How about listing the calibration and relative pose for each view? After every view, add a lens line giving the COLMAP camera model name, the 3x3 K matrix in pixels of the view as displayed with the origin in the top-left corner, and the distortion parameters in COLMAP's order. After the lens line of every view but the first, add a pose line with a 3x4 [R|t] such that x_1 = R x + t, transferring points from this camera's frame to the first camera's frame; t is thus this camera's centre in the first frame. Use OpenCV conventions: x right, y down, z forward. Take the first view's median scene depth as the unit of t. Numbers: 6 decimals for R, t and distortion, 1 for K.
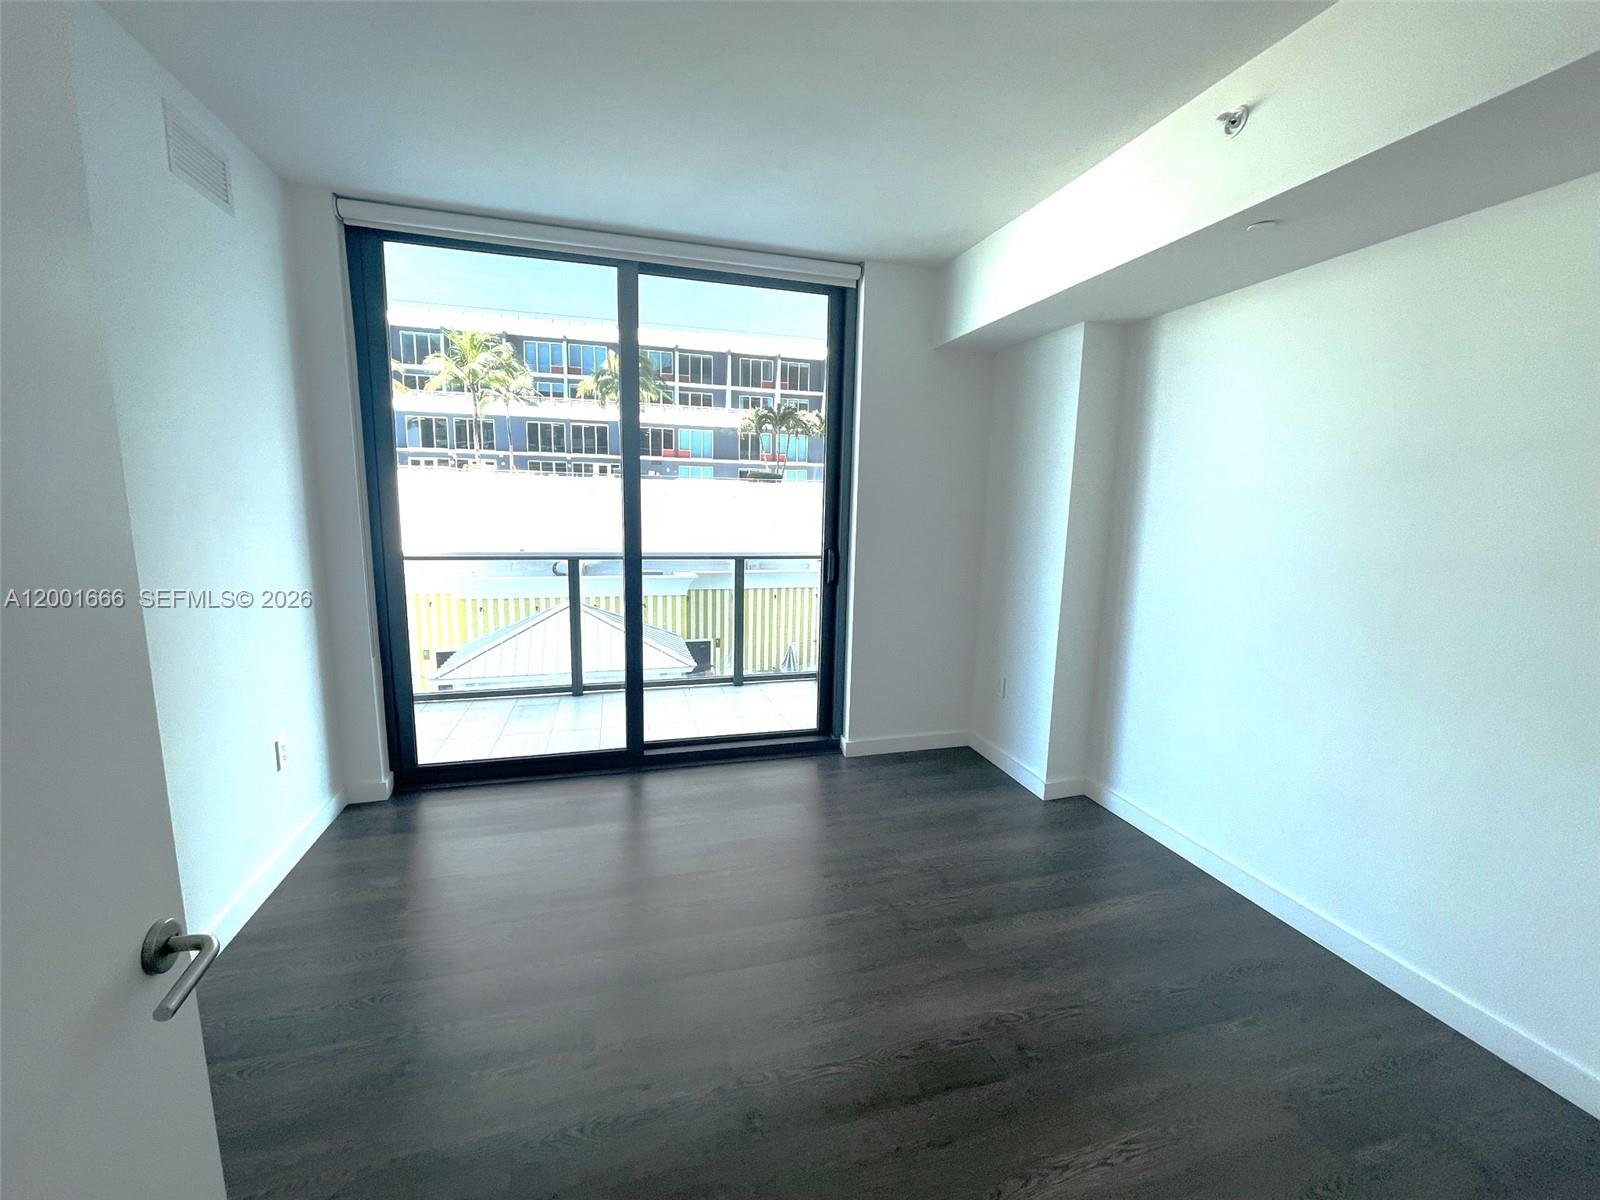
lens RADIAL K [[650.4, 0, 793.3], [0, 650.4, 601.2], [0, 0, 1]] dist [-0.001332, -0.000070]
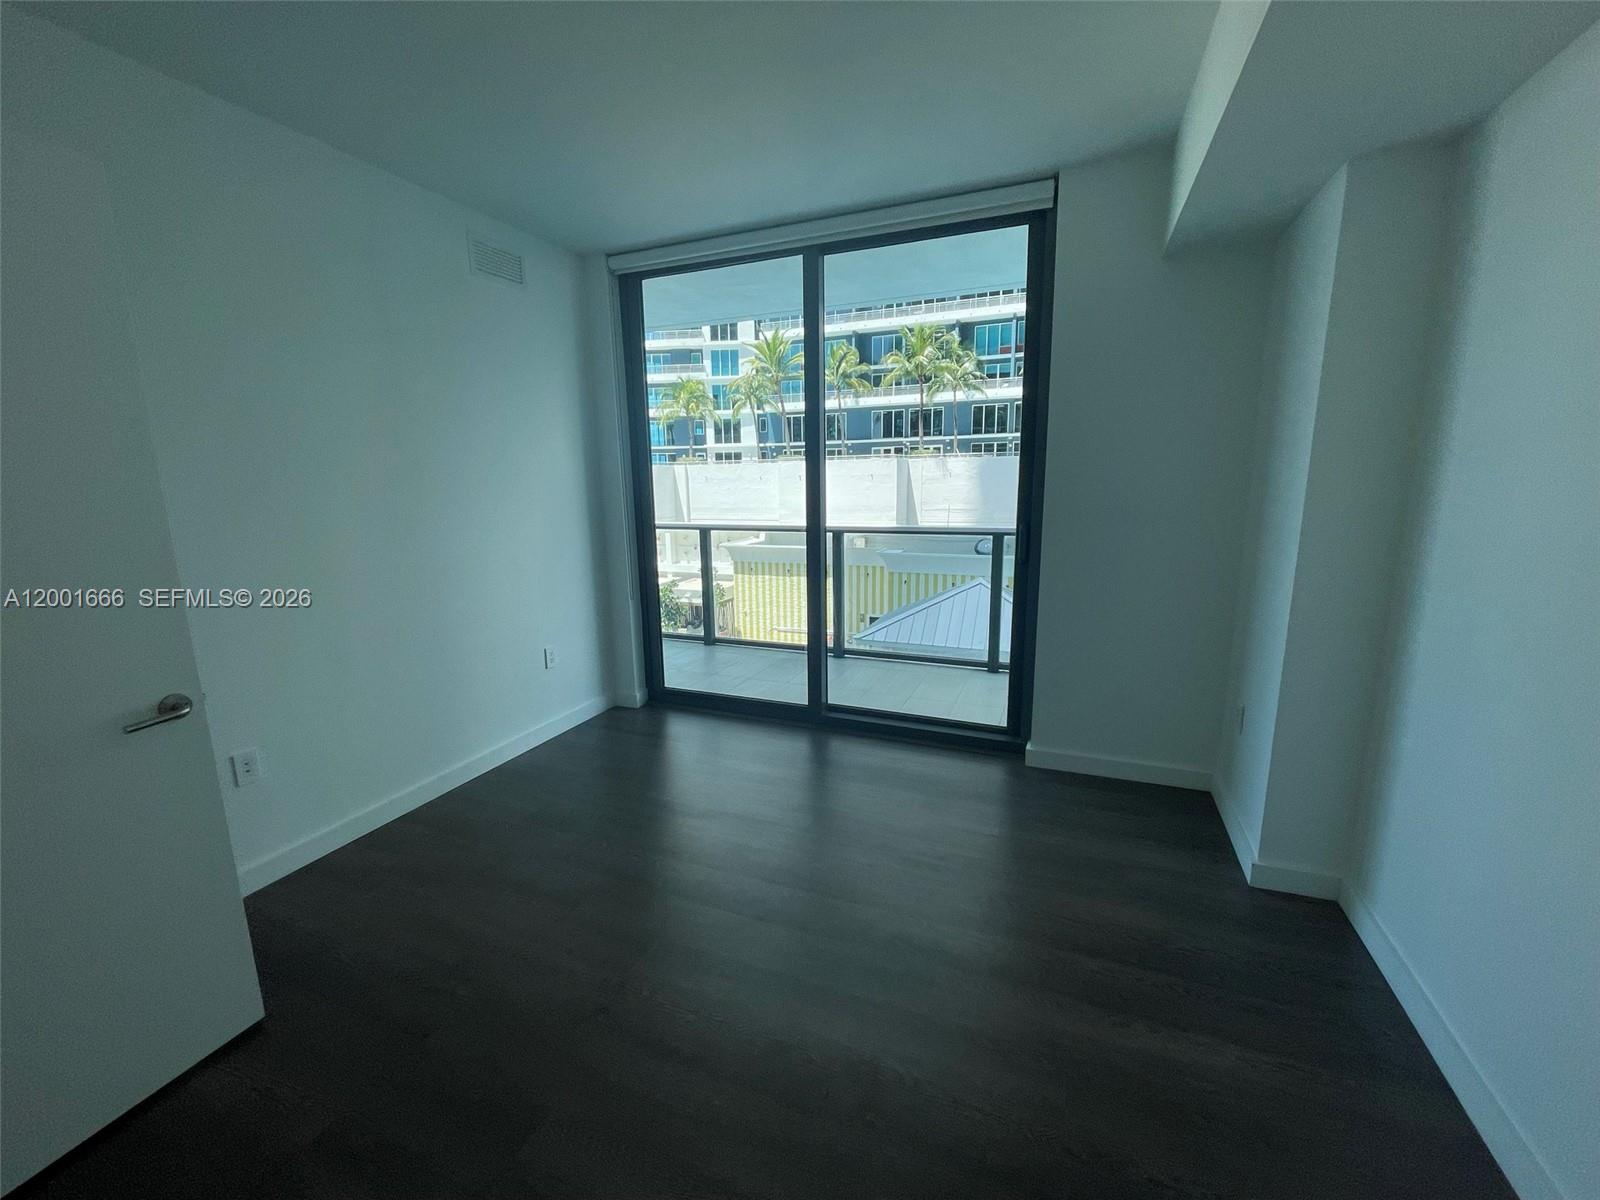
lens RADIAL K [[650.4, 0, 813.5], [0, 650.4, 605.6], [0, 0, 1]] dist [-0.001332, -0.000070]
pose [[0.779390, 0.085848, -0.620630, 0.375717], [-0.064093, 0.996296, 0.057322, -0.002929], [0.623252, -0.004898, 0.782006, 0.147188]]
